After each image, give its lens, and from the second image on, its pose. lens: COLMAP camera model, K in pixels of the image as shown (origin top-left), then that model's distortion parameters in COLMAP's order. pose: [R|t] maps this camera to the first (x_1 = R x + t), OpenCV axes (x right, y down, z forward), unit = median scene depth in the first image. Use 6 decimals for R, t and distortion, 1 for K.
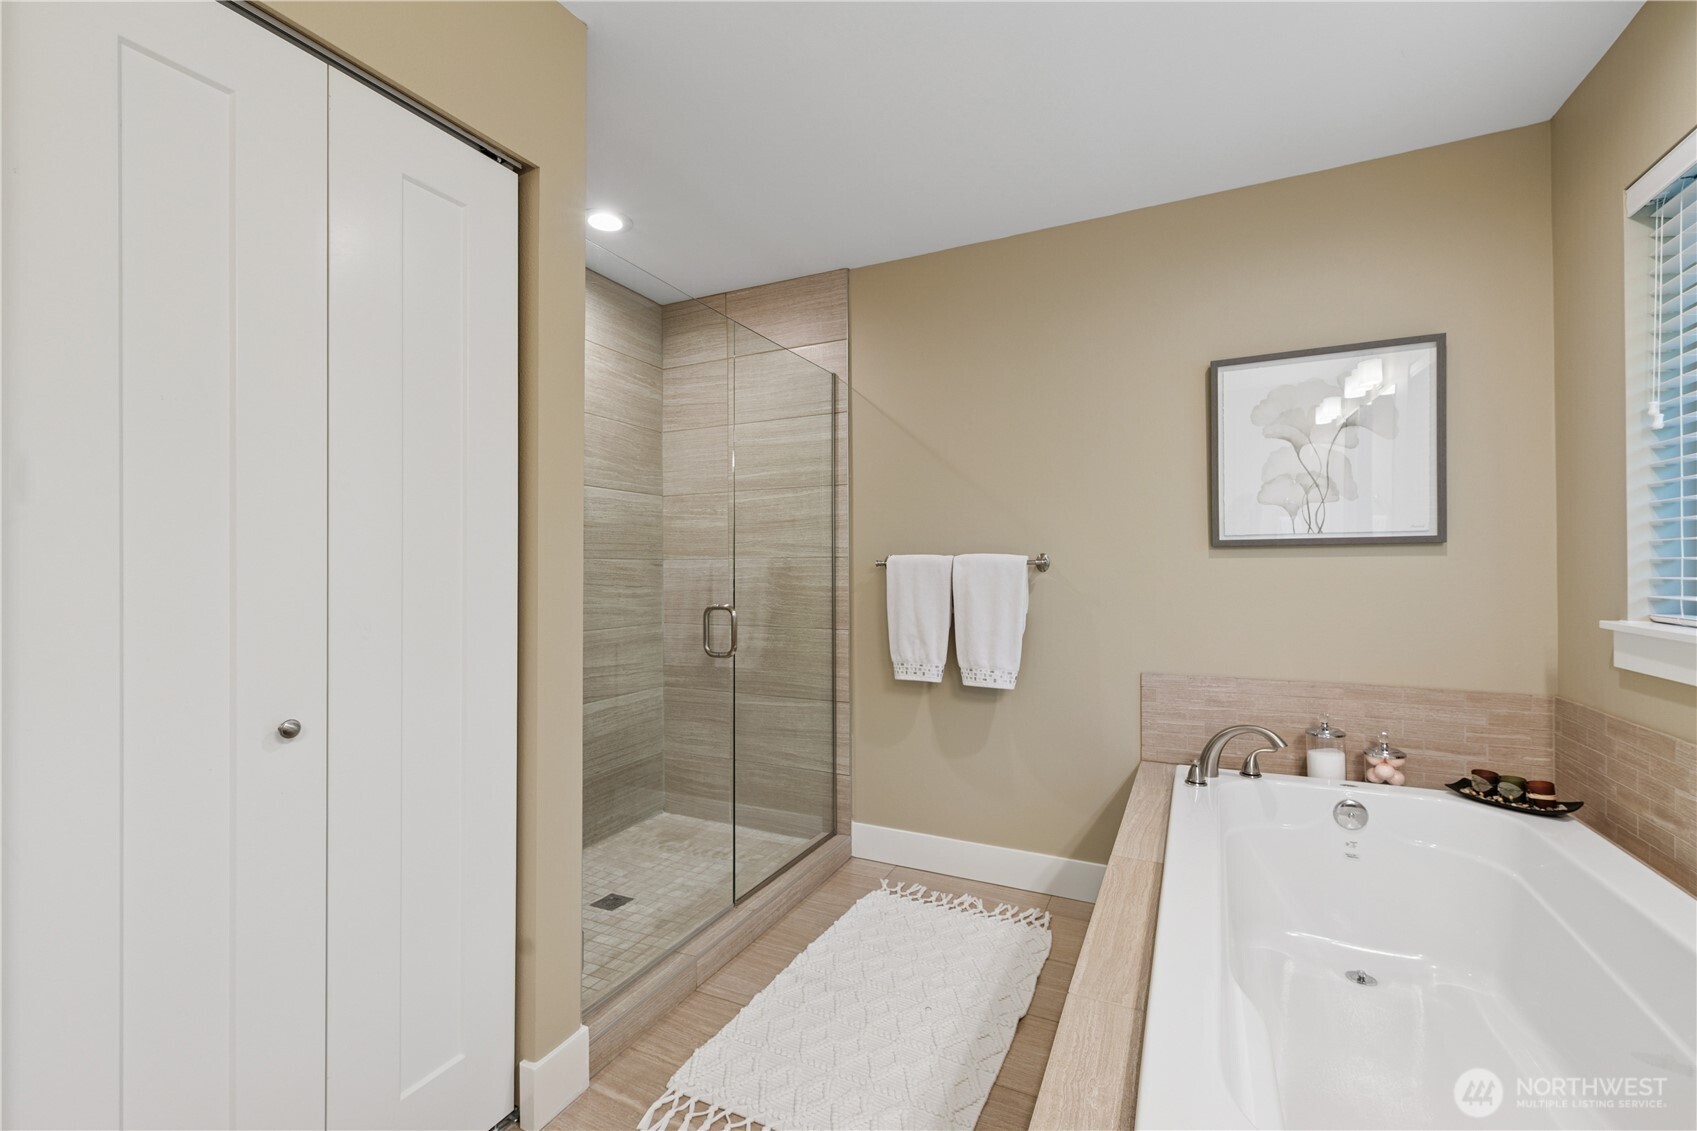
lens RADIAL K [[720.9, 0, 842.8], [0, 720.9, 563.3], [0, 0, 1]] dist [-0.001741, 0.000329]
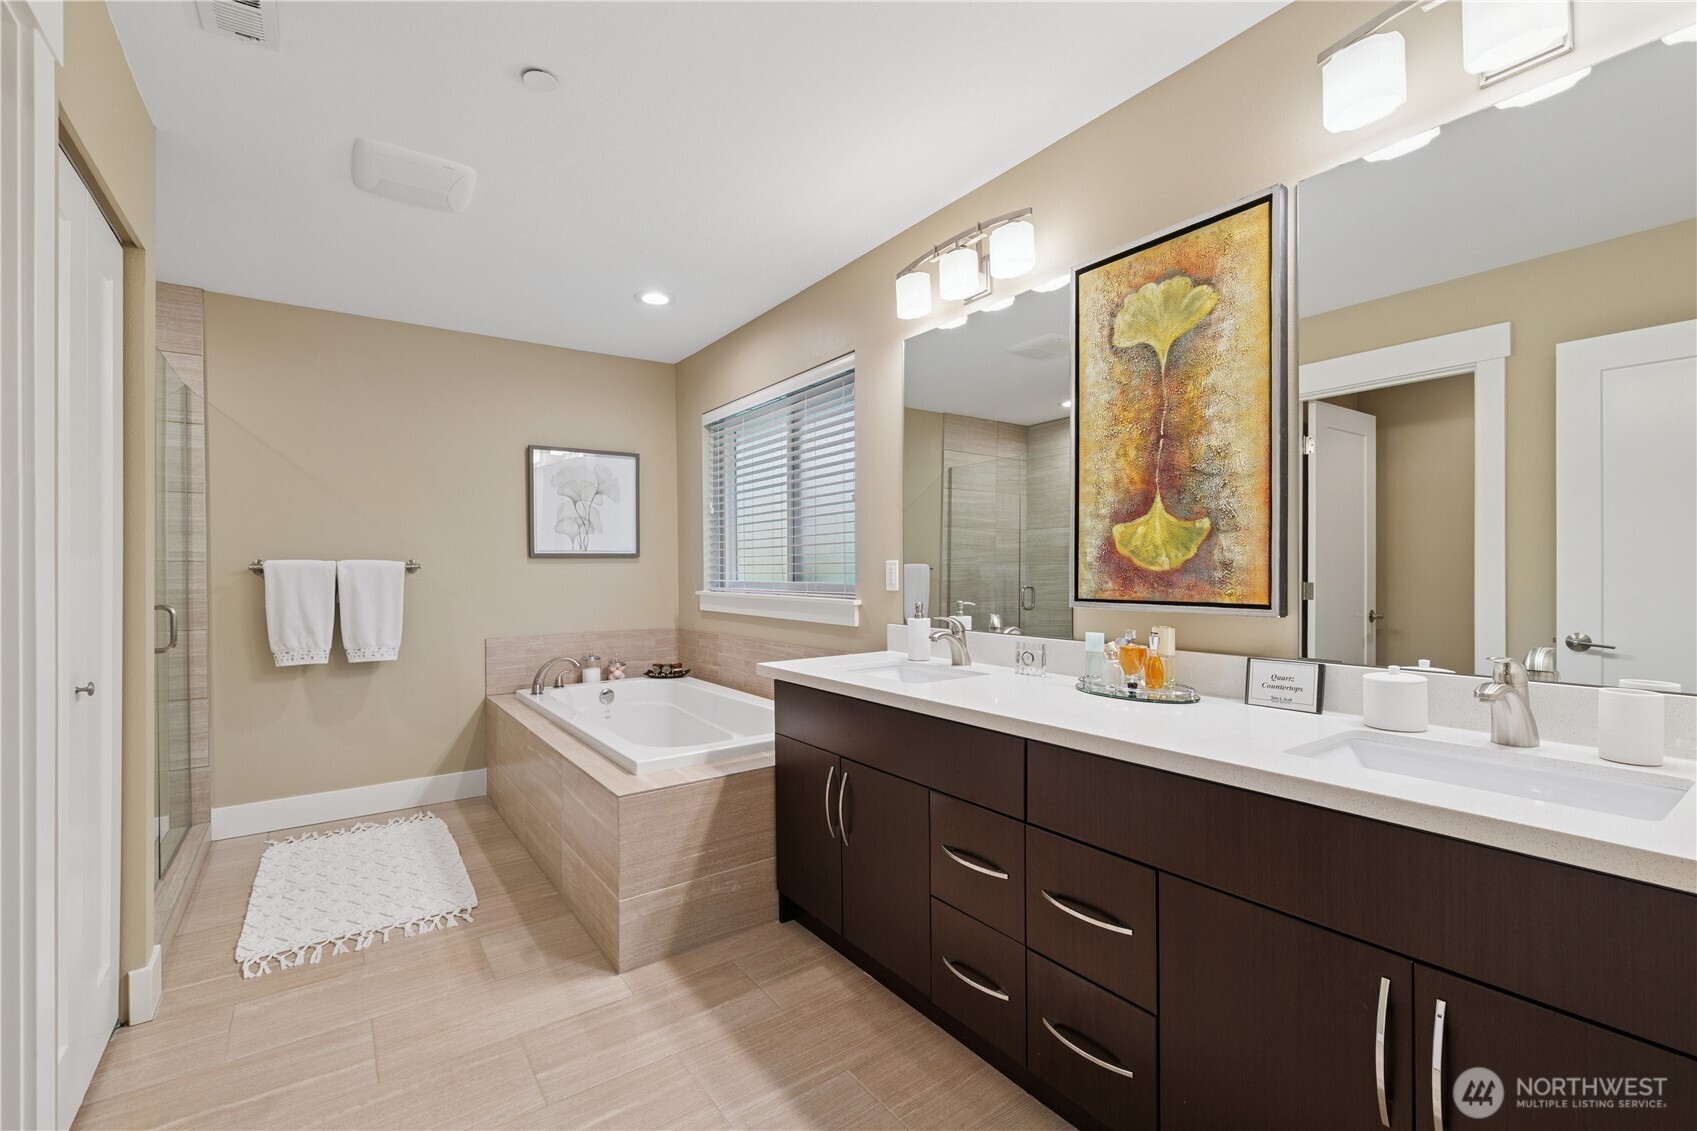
lens RADIAL K [[720.9, 0, 847.6], [0, 720.9, 574.9], [0, 0, 1]] dist [-0.001741, 0.000329]
pose [[0.466654, -0.007733, 0.884406, -0.608070], [0.001579, 0.999967, 0.007911, 0.005629], [-0.884439, -0.002295, 0.466651, -0.413372]]
